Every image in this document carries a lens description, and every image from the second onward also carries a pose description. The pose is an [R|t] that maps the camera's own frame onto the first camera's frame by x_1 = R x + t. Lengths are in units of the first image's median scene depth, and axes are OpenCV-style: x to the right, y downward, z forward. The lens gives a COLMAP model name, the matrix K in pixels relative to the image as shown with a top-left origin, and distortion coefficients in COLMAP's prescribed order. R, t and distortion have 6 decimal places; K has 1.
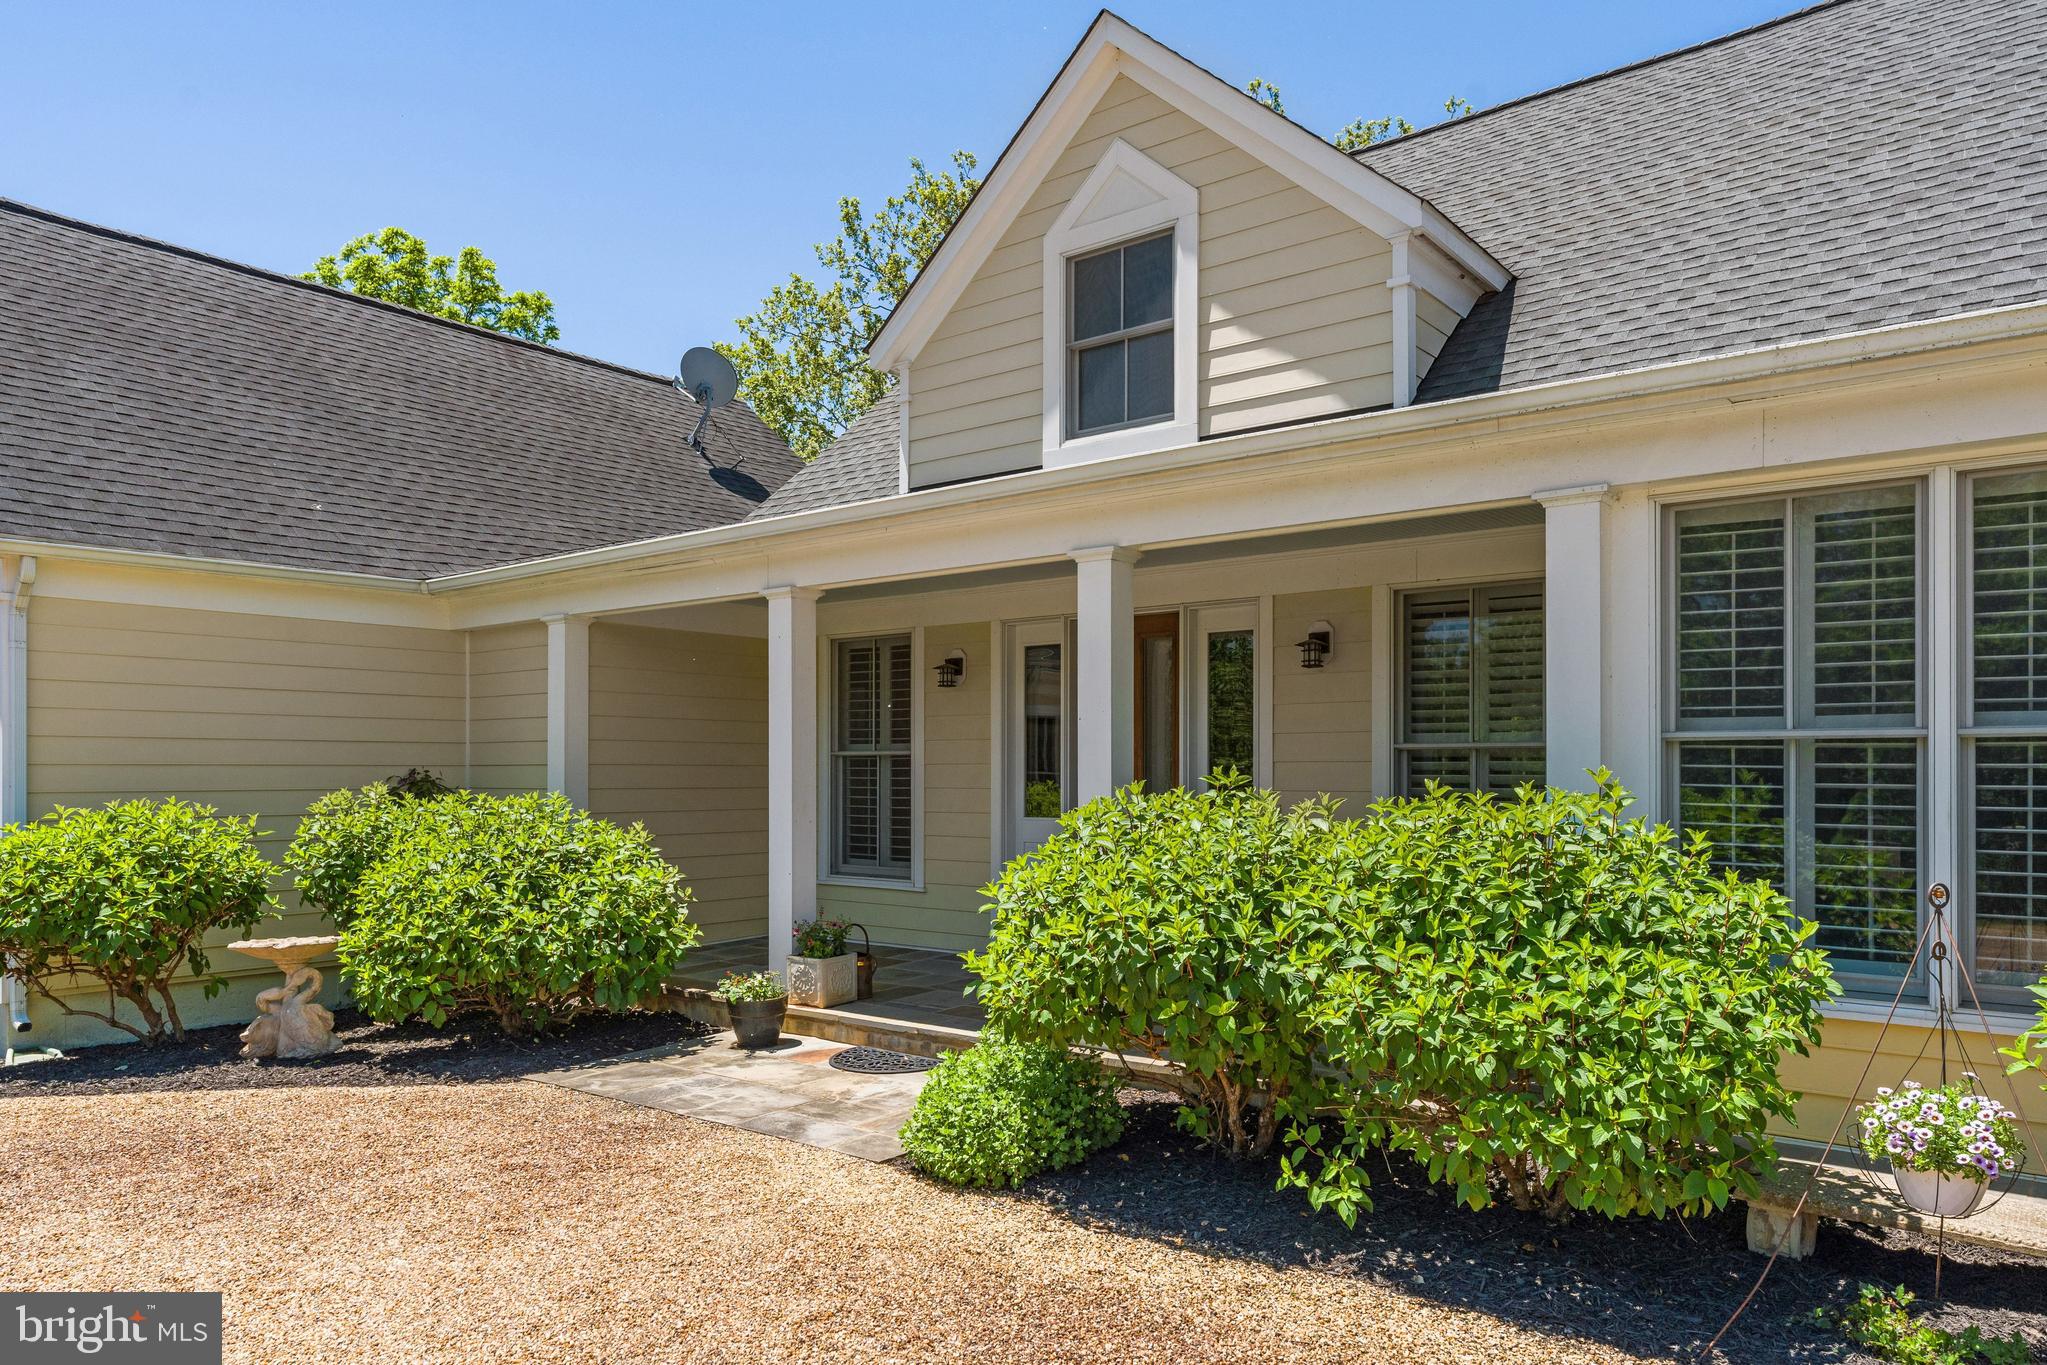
lens RADIAL K [[1456.2, 0, 1063.3], [0, 1456.2, 783.4], [0, 0, 1]] dist [-0.004607, -0.000341]
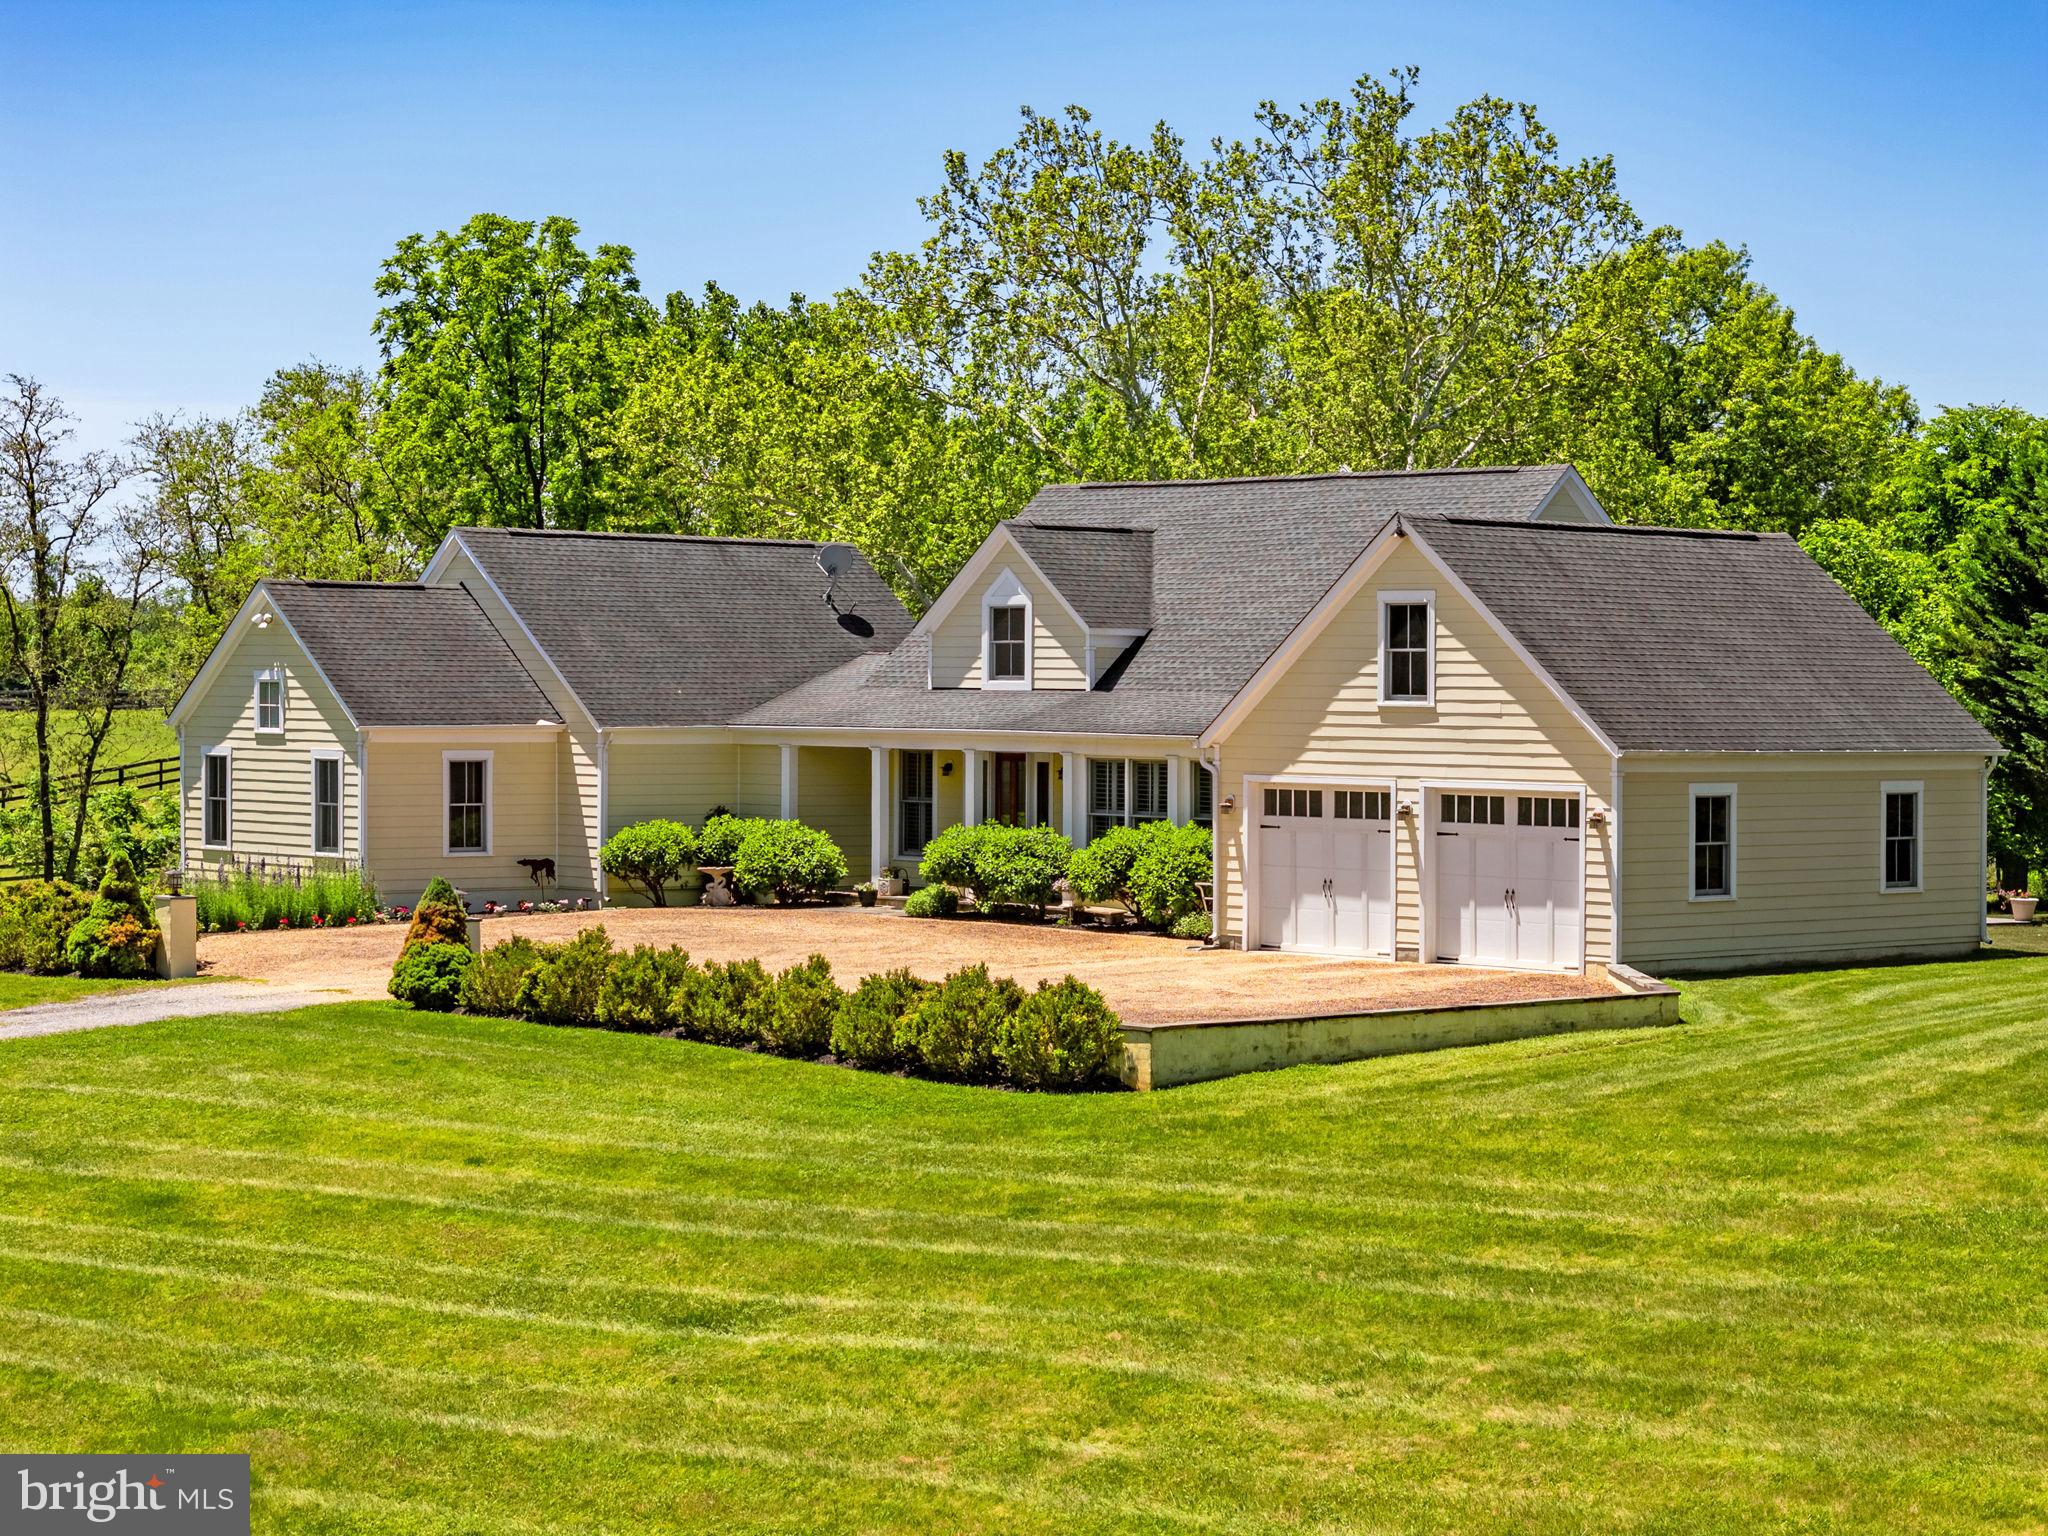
lens RADIAL K [[3797.4, 0, 1024.0], [0, 3797.4, 768.0], [0, 0, 1]] dist [0.037963, 0.028431]
pose [[0.988261, 0.009994, -0.152449, 1.133994], [-0.008547, 0.999912, 0.010142, -0.162204], [0.152537, -0.008720, 0.988259, -5.837355]]
